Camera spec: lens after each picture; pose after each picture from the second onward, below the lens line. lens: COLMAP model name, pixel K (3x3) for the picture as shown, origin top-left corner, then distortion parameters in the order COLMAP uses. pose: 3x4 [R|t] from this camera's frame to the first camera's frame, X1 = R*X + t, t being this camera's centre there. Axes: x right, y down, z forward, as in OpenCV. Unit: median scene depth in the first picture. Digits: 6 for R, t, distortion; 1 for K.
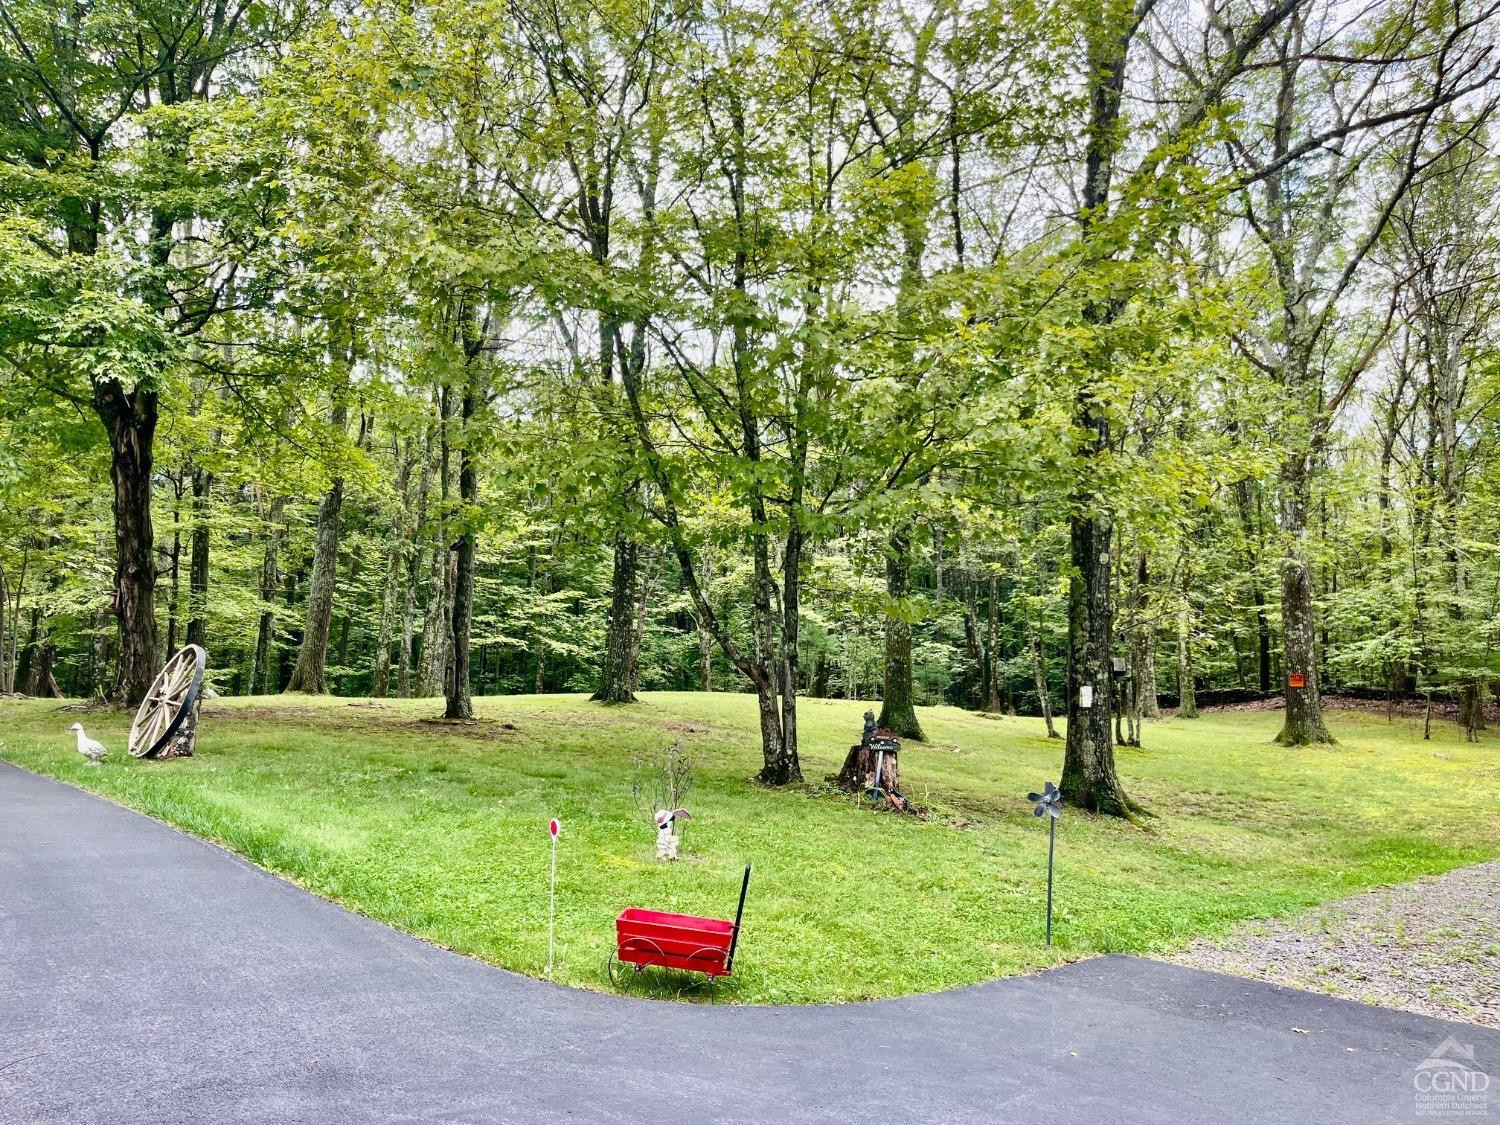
lens RADIAL K [[1165.6, 0, 751.5], [0, 1165.6, 563.0], [0, 0, 1]] dist [0.004772, -0.003225]
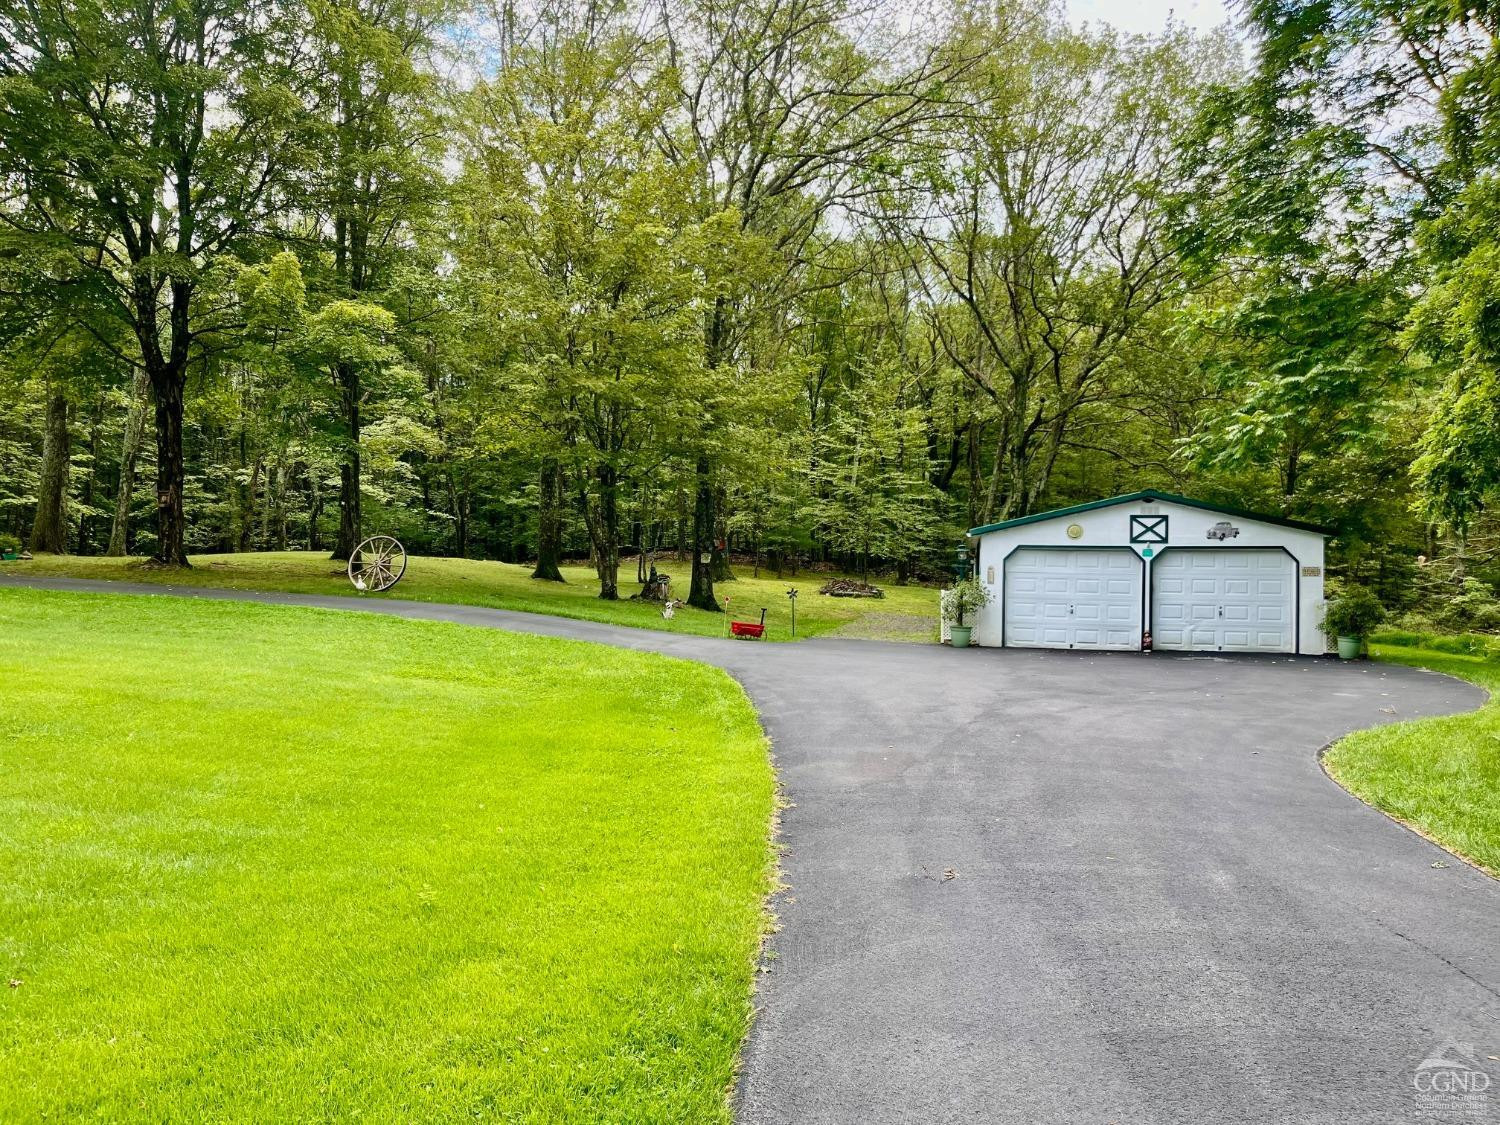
lens RADIAL K [[1165.6, 0, 750.2], [0, 1165.6, 566.1], [0, 0, 1]] dist [0.004772, -0.003225]
pose [[0.812058, -0.008886, 0.583510, -0.901288], [-0.064876, 0.992312, 0.105399, -0.101437], [-0.579960, -0.123446, 0.805238, -0.776339]]
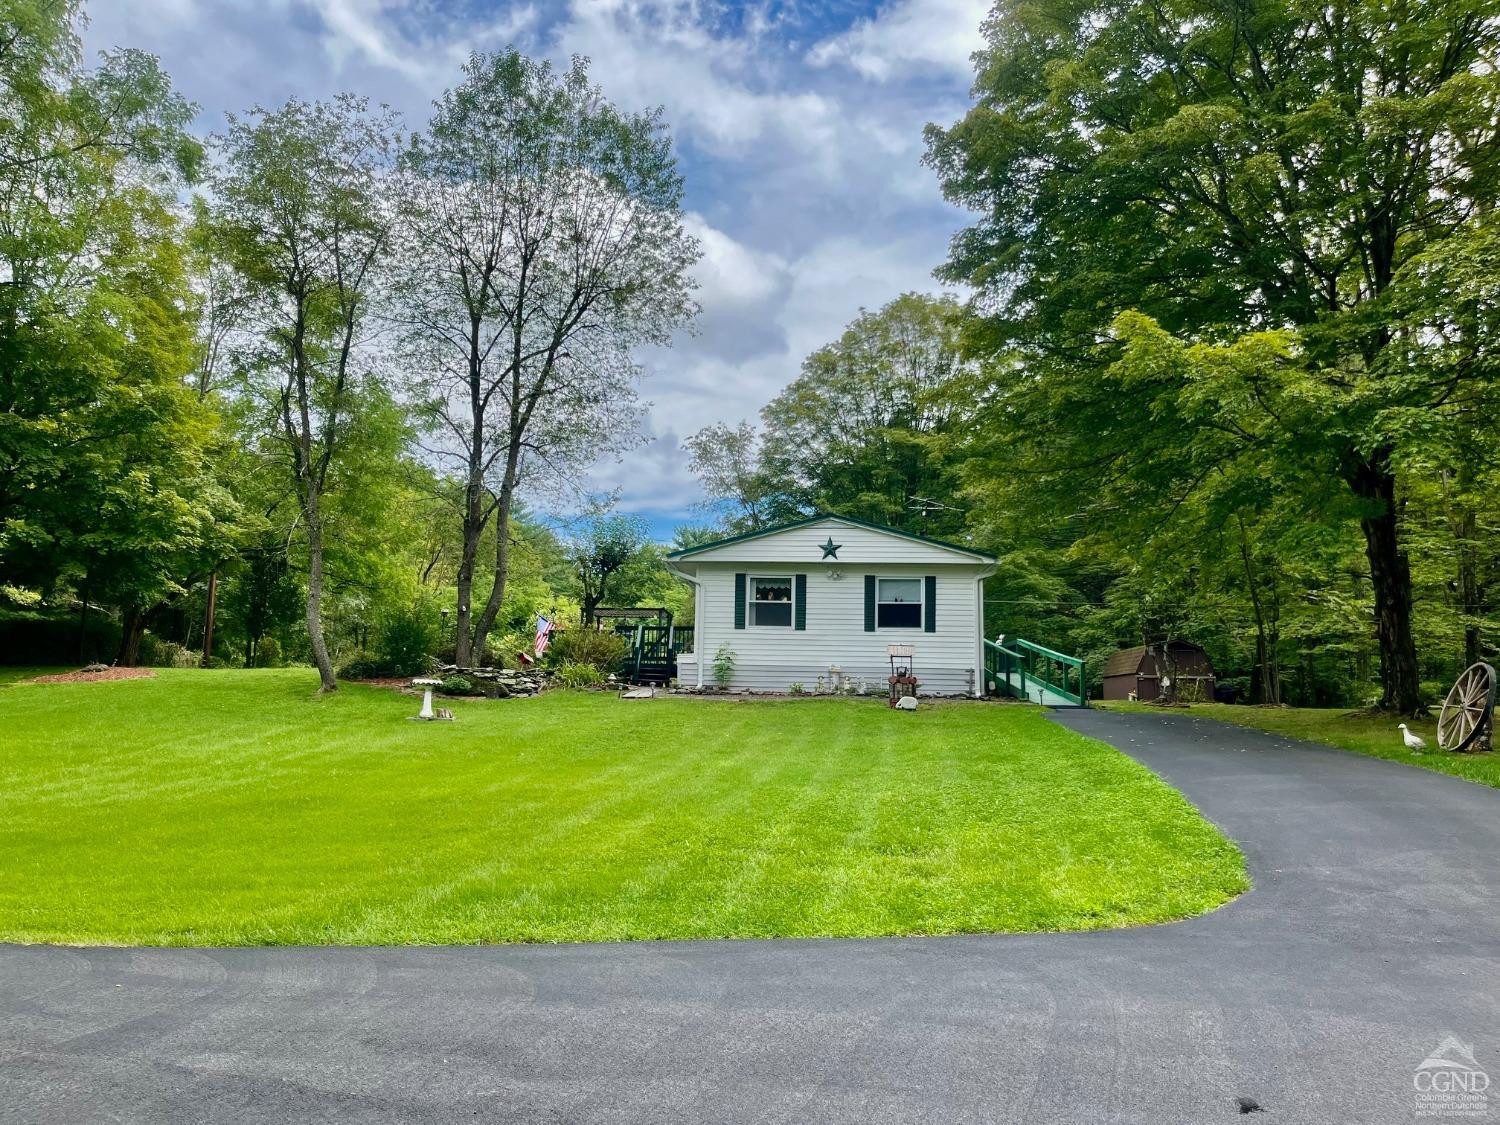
lens RADIAL K [[1165.6, 0, 753.3], [0, 1165.6, 559.4], [0, 0, 1]] dist [0.004772, -0.003225]
pose [[0.604028, -0.097834, -0.790935, 0.043417], [0.086279, 0.994631, -0.057139, -0.029283], [0.792279, -0.033728, 0.609226, -0.304944]]
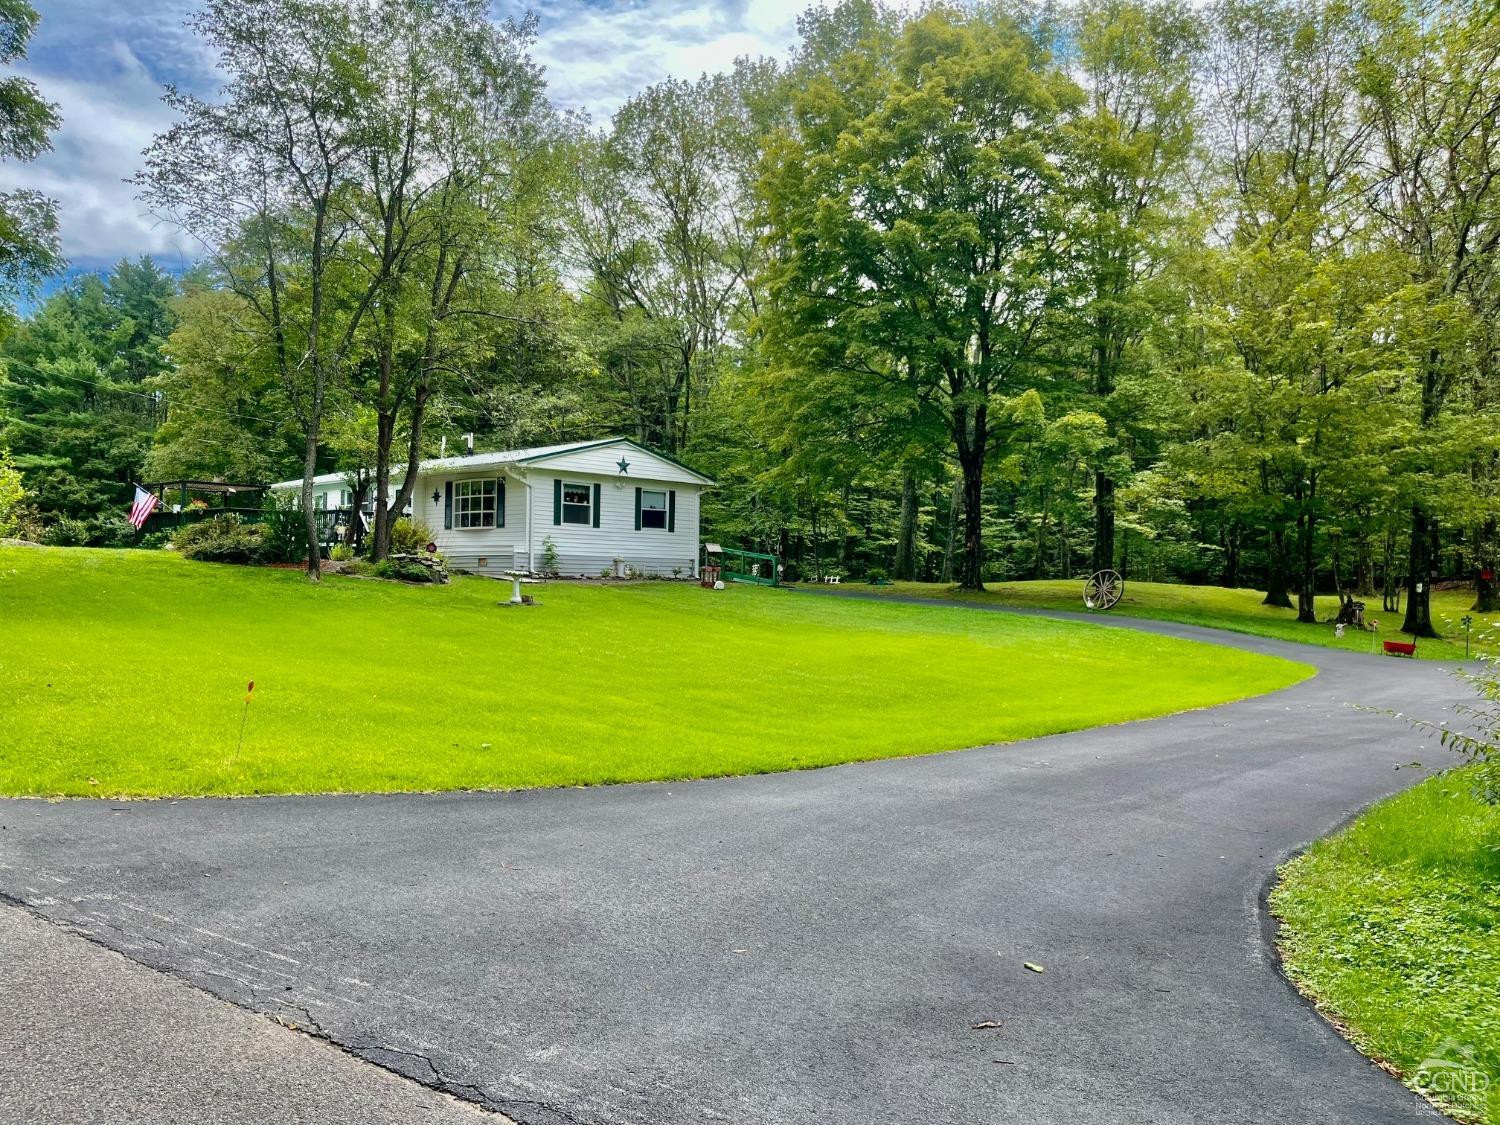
lens RADIAL K [[1165.6, 0, 744.3], [0, 1165.6, 569.0], [0, 0, 1]] dist [0.004772, -0.003225]
pose [[0.998230, 0.001959, -0.059432, -0.937700], [0.004440, 0.994212, 0.107341, -0.182717], [0.059298, -0.107415, 0.992444, -1.423515]]
